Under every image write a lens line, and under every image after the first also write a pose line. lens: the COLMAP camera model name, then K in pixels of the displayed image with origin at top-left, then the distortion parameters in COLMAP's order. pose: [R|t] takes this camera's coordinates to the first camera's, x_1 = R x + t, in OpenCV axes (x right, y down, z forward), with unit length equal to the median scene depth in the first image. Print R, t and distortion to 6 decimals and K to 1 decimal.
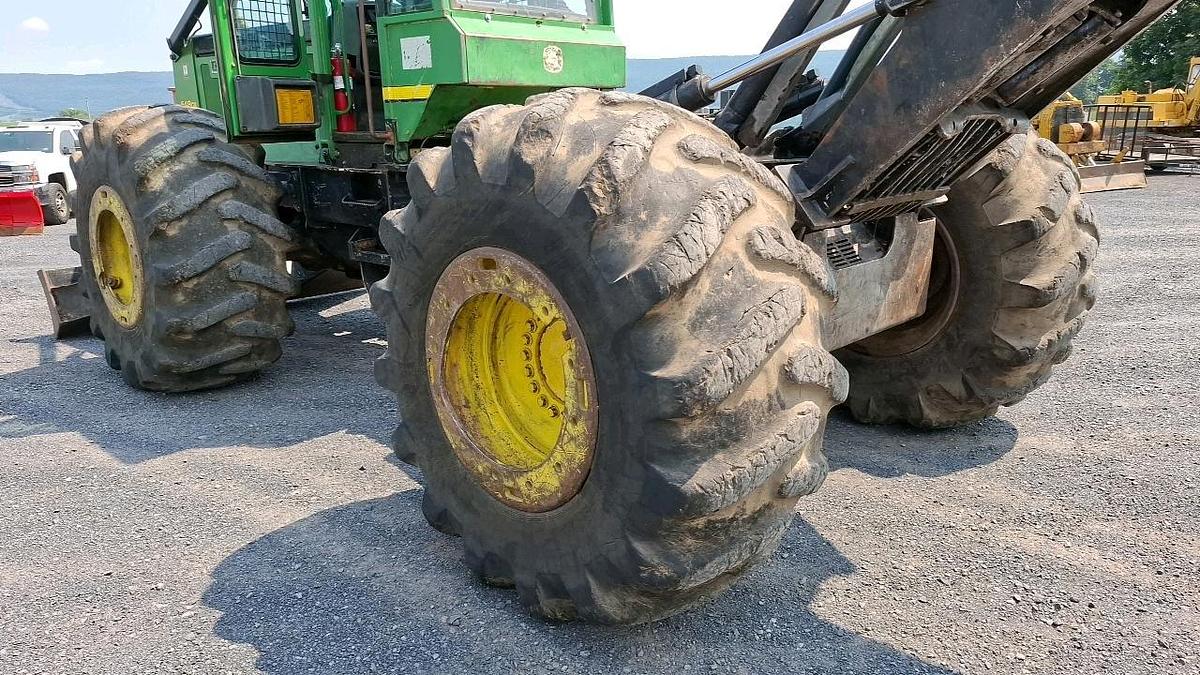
lens RADIAL K [[831.3, 0, 604.6], [0, 831.3, 338.0], [0, 0, 1]] dist [0.095415, -0.110195]
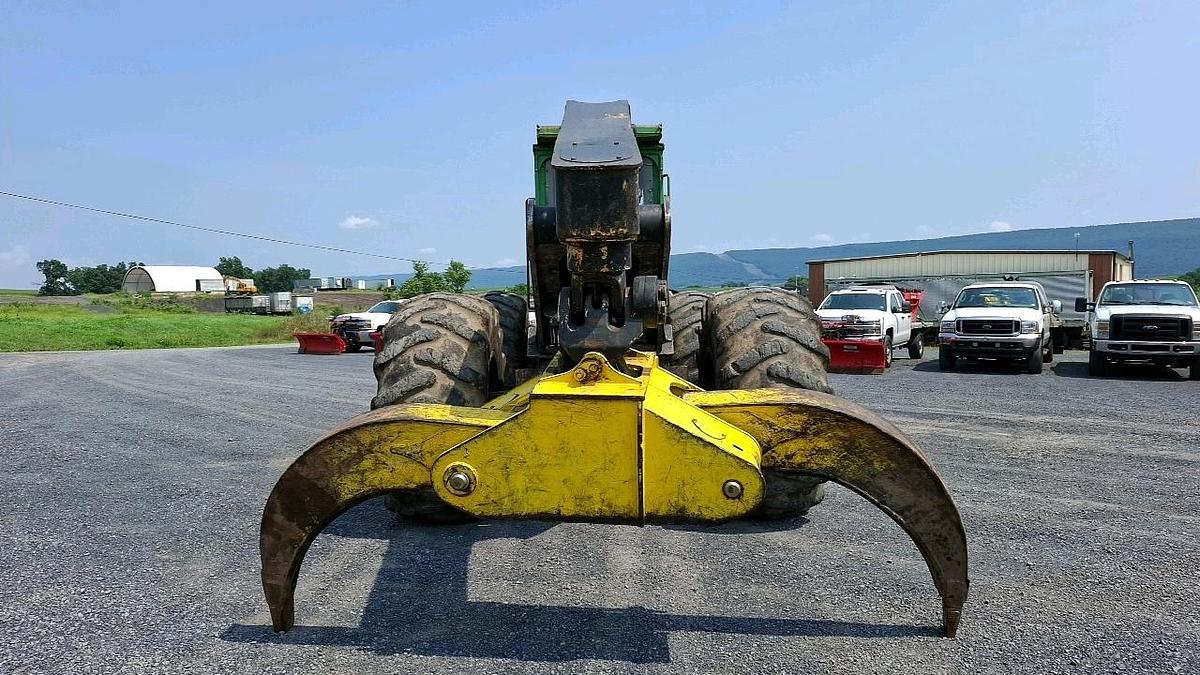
lens RADIAL K [[831.3, 0, 598.6], [0, 831.3, 336.7], [0, 0, 1]] dist [0.095415, -0.110195]
pose [[0.706381, 0.044189, -0.706451, 1.434166], [-0.176773, 0.977437, -0.115617, 0.019922], [0.685402, 0.206551, 0.698255, -0.251388]]
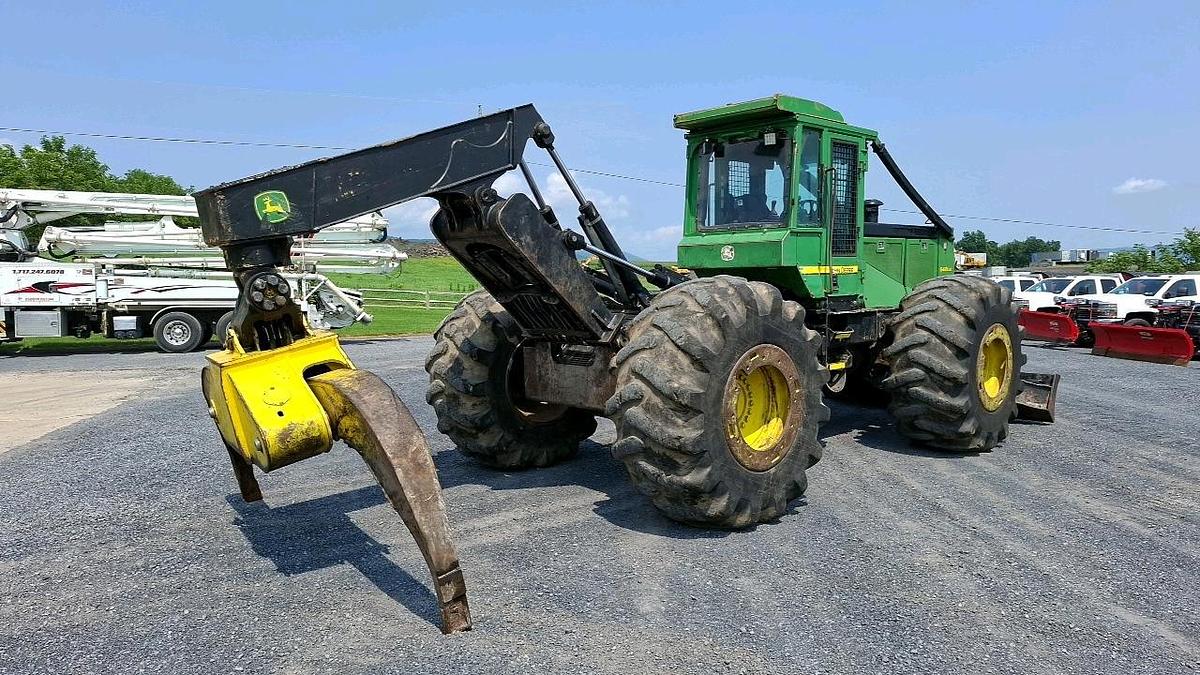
lens RADIAL K [[831.3, 0, 608.3], [0, 831.3, 344.1], [0, 0, 1]] dist [0.095415, -0.110195]
pose [[-0.046946, 0.099737, -0.993906, 2.023160], [-0.244232, 0.963657, 0.108238, -0.333170], [0.968580, 0.247825, -0.020880, 1.016663]]
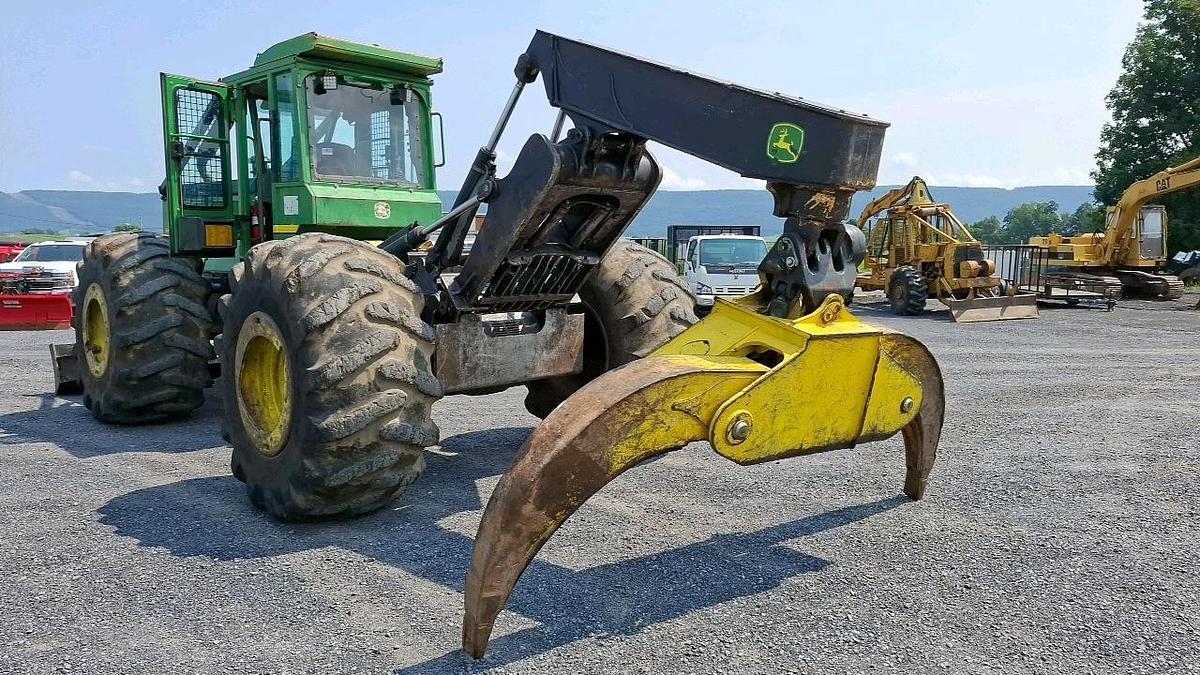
lens RADIAL K [[831.3, 0, 606.4], [0, 831.3, 327.8], [0, 0, 1]] dist [0.095415, -0.110195]
pose [[0.999105, 0.027978, -0.031713, 0.501303], [-0.032576, 0.987340, -0.155236, 0.140306], [0.026968, 0.156130, 0.987368, -0.613331]]
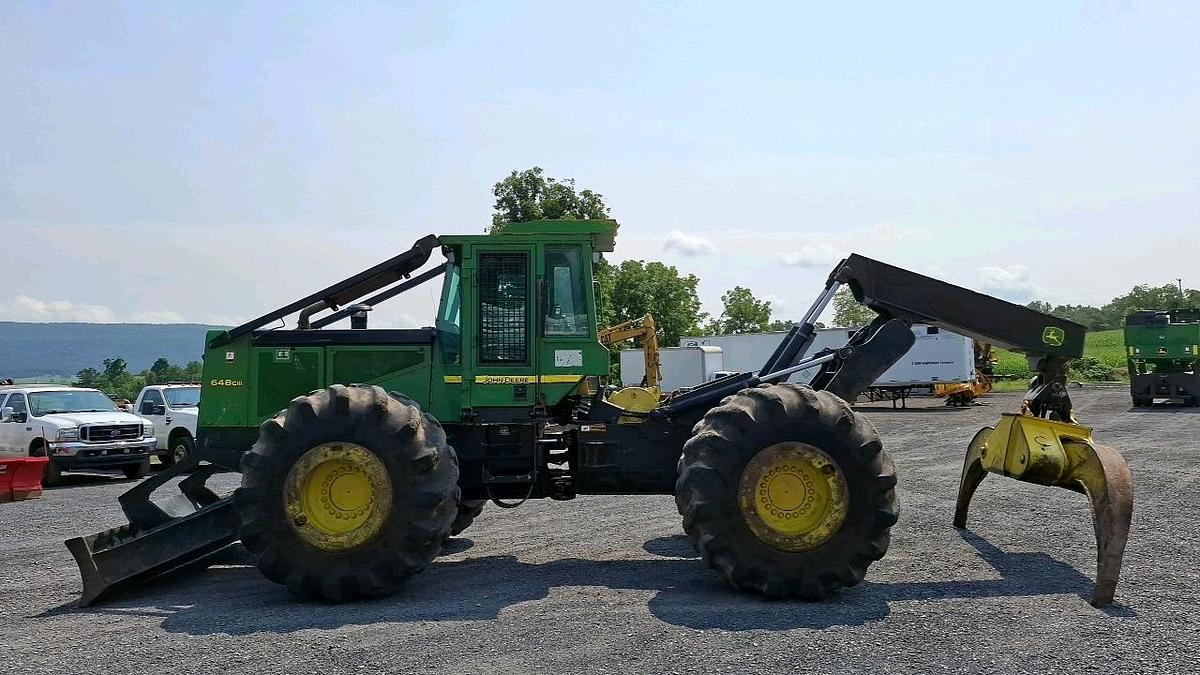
lens RADIAL K [[831.3, 0, 593.2], [0, 831.3, 334.1], [0, 0, 1]] dist [0.095415, -0.110195]
pose [[0.736192, 0.049133, 0.674987, -1.622970], [0.168077, 0.952840, -0.252676, 0.086763], [-0.655569, 0.299468, 0.693216, -0.342813]]
